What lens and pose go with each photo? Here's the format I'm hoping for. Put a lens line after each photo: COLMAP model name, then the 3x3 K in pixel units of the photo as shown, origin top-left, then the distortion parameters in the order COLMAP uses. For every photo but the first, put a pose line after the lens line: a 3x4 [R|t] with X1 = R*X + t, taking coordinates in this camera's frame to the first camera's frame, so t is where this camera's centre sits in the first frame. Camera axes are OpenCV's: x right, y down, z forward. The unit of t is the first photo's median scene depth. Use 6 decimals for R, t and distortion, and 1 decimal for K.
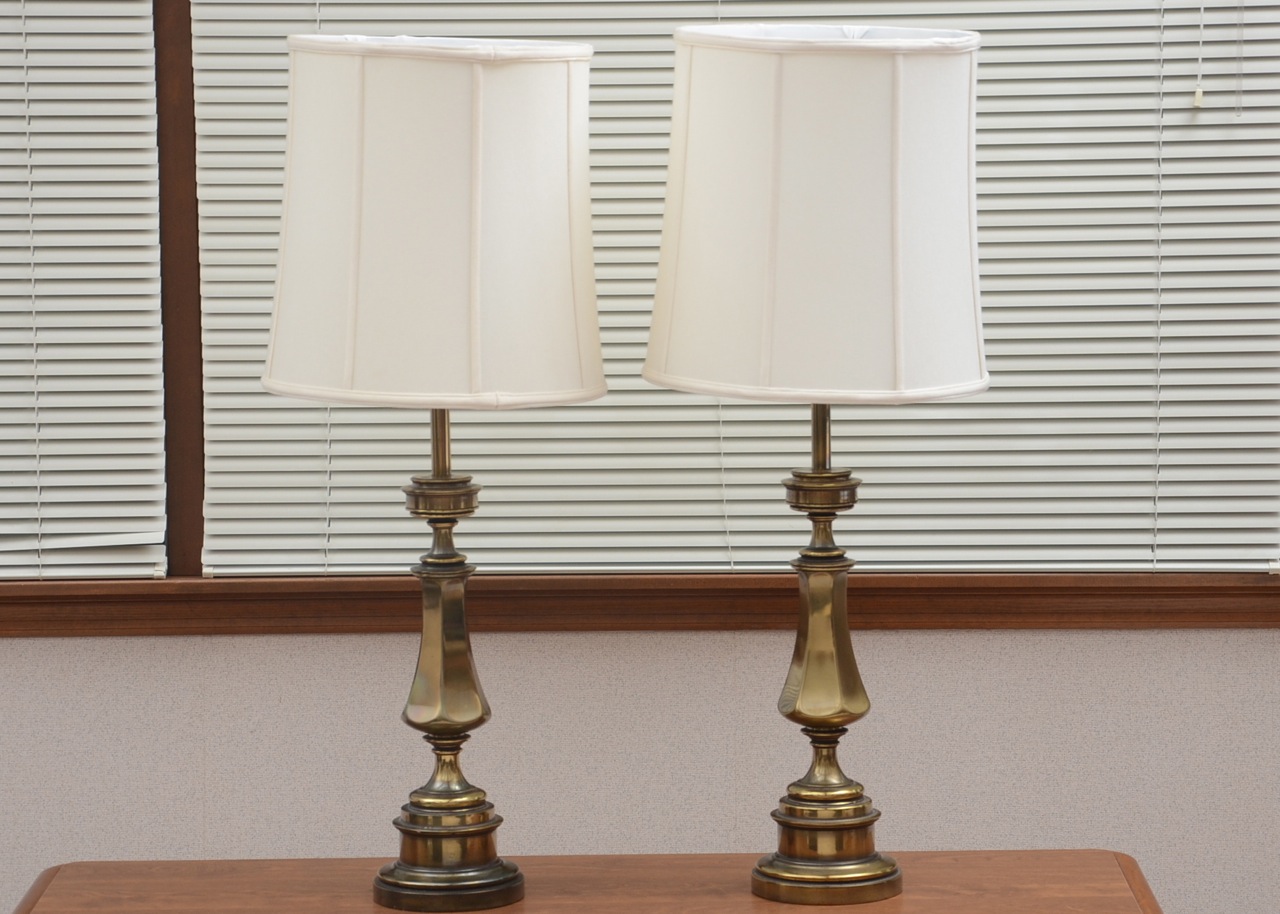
lens RADIAL K [[3618.2, 0, 639.9], [0, 3618.2, 456.5], [0, 0, 1]] dist [0.575914, 0.000000]
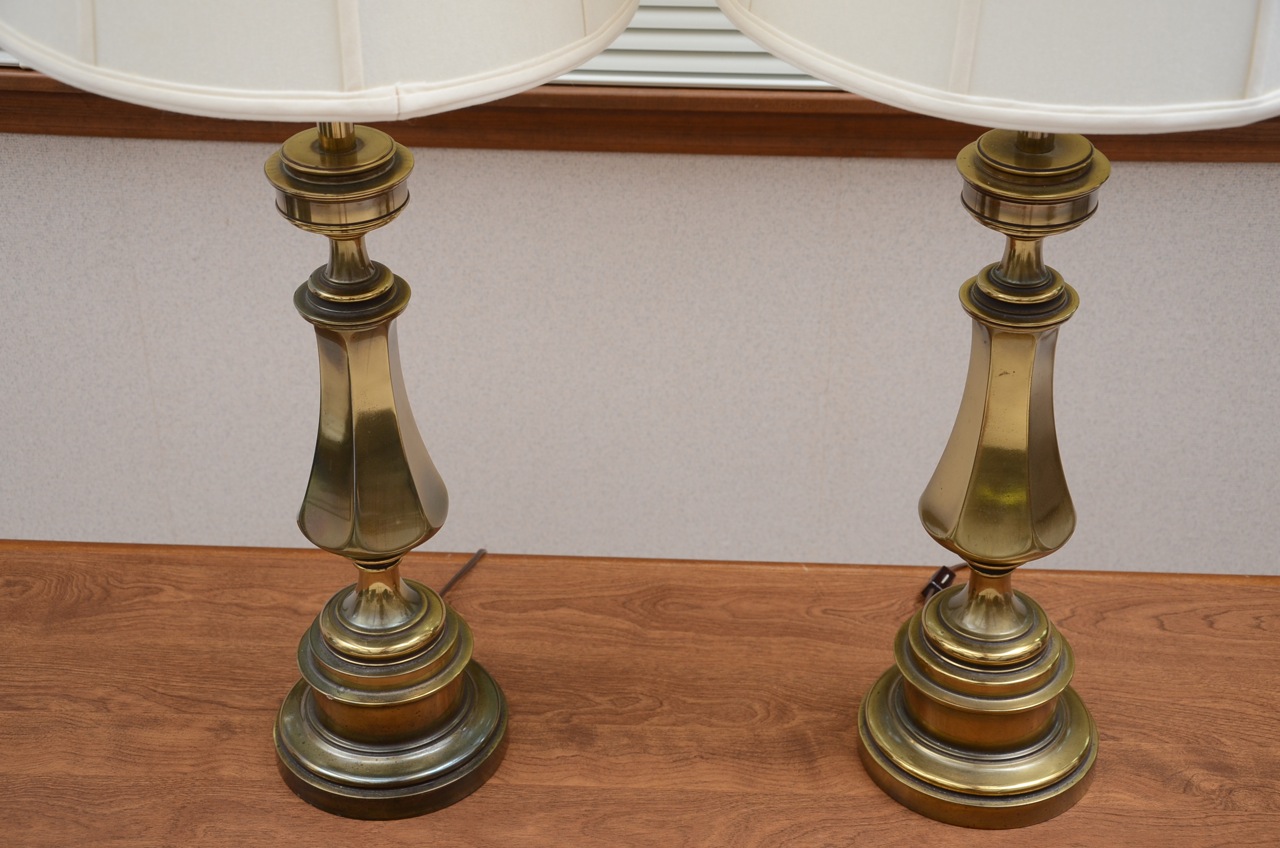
lens RADIAL K [[2038.7, 0, 638.7], [0, 2038.7, 423.0], [0, 0, 1]] dist [0.263078, 0.000000]
pose [[0.998626, 0.032475, -0.041130, 0.004369], [-0.011787, 0.903924, 0.427531, -0.078160], [0.051063, -0.426459, 0.903064, 0.604721]]
